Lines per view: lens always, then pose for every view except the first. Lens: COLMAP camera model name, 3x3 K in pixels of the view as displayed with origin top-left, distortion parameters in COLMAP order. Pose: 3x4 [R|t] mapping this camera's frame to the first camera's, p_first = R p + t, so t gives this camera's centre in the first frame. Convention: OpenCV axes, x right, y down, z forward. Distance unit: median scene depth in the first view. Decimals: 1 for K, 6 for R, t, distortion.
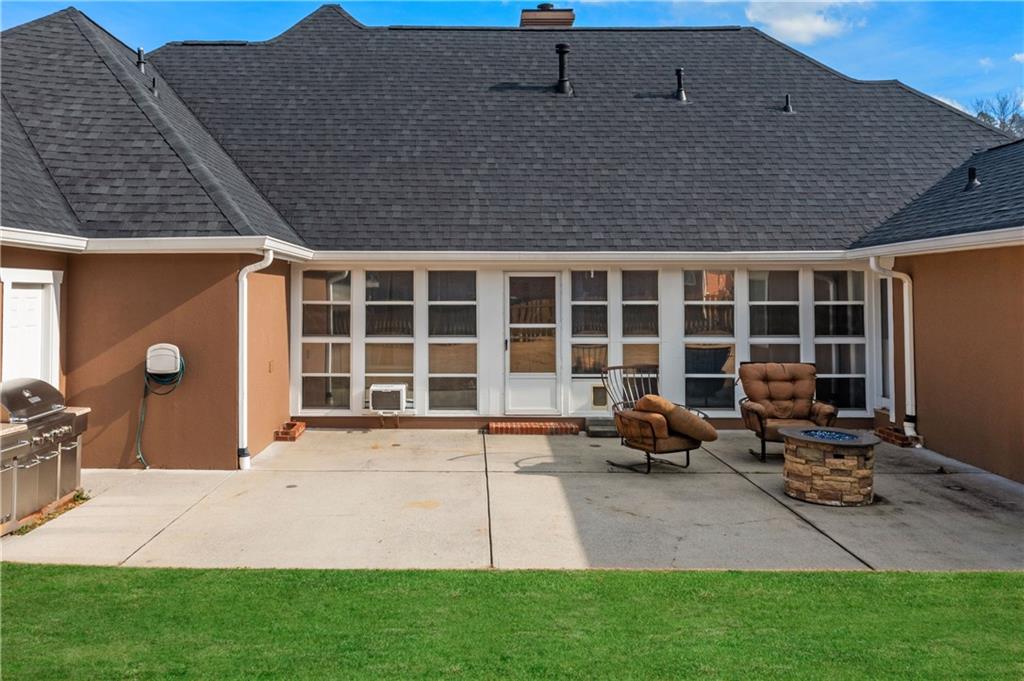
lens RADIAL K [[800.7, 0, 510.6], [0, 800.7, 316.0], [0, 0, 1]] dist [0.005165, 0.003635]
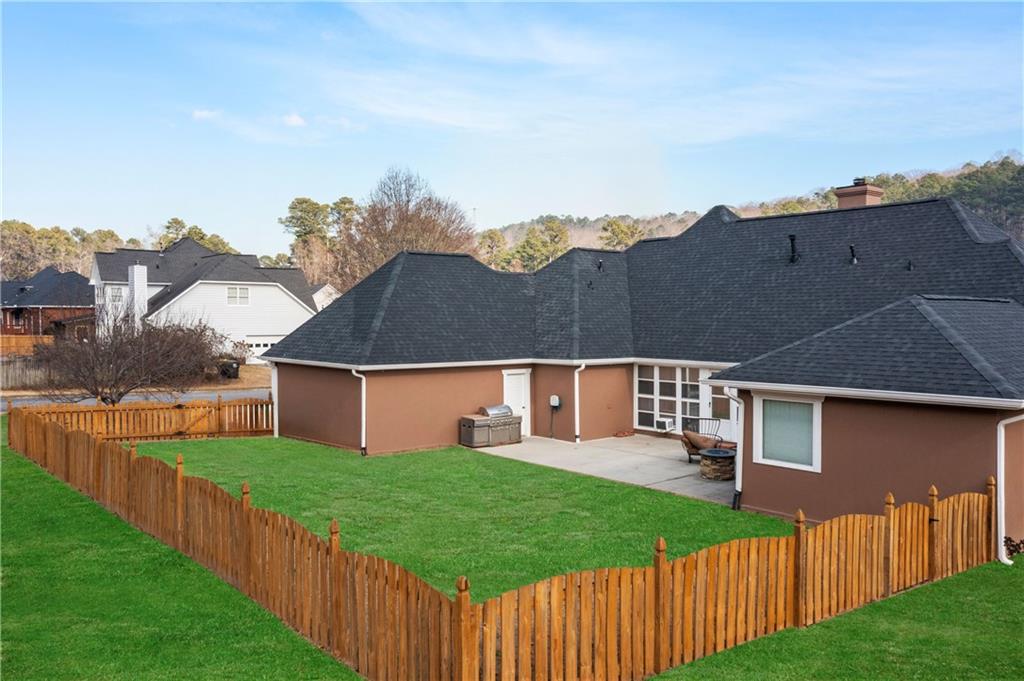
lens RADIAL K [[830.3, 0, 512.0], [0, 830.3, 340.5], [0, 0, 1]] dist [0.000599, 0.001409]
pose [[0.629166, 0.020969, -0.776988, 1.332183], [-0.019430, 0.999748, 0.011247, -0.143447], [0.777028, 0.008021, 0.629415, -0.746430]]
